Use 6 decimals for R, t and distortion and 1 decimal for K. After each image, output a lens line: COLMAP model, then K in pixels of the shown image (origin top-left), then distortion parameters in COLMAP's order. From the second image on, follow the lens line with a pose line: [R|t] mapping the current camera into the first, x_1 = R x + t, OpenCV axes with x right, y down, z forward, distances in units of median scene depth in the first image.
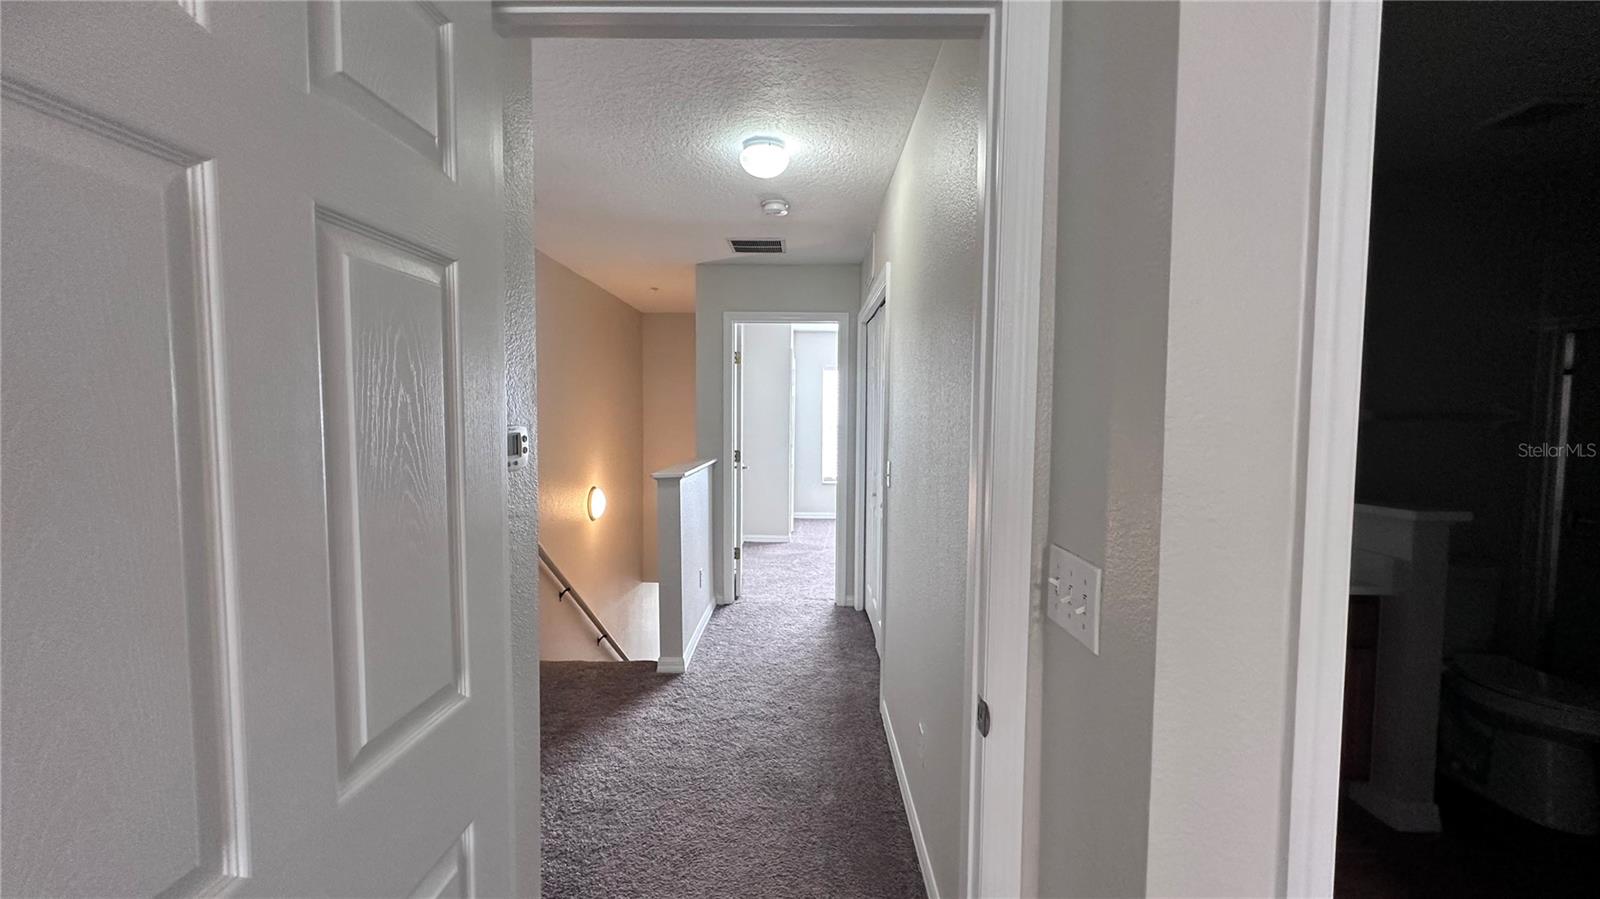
lens RADIAL K [[636.8, 0, 800.0], [0, 636.8, 449.5], [0, 0, 1]] dist [-0.000013, -0.000085]
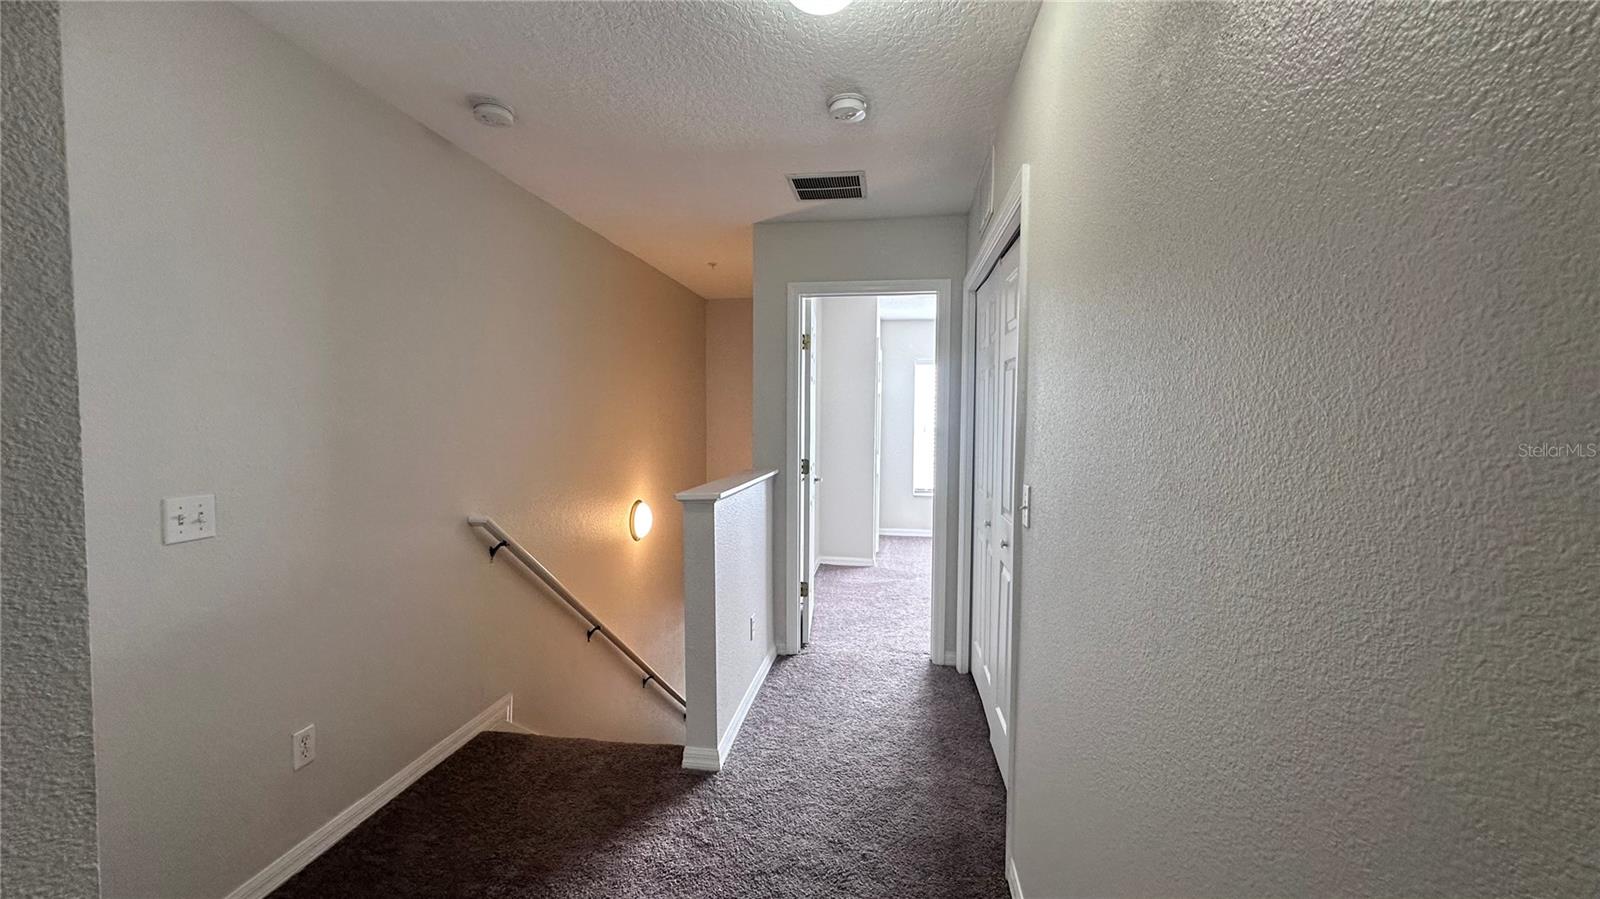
lens RADIAL K [[636.8, 0, 800.0], [0, 636.8, 449.5], [0, 0, 1]] dist [-0.000013, -0.000085]
pose [[0.990264, 0.005954, -0.139075, 0.005354], [-0.006640, 0.999968, -0.004475, -0.007591], [0.139044, 0.005355, 0.990272, 0.232788]]
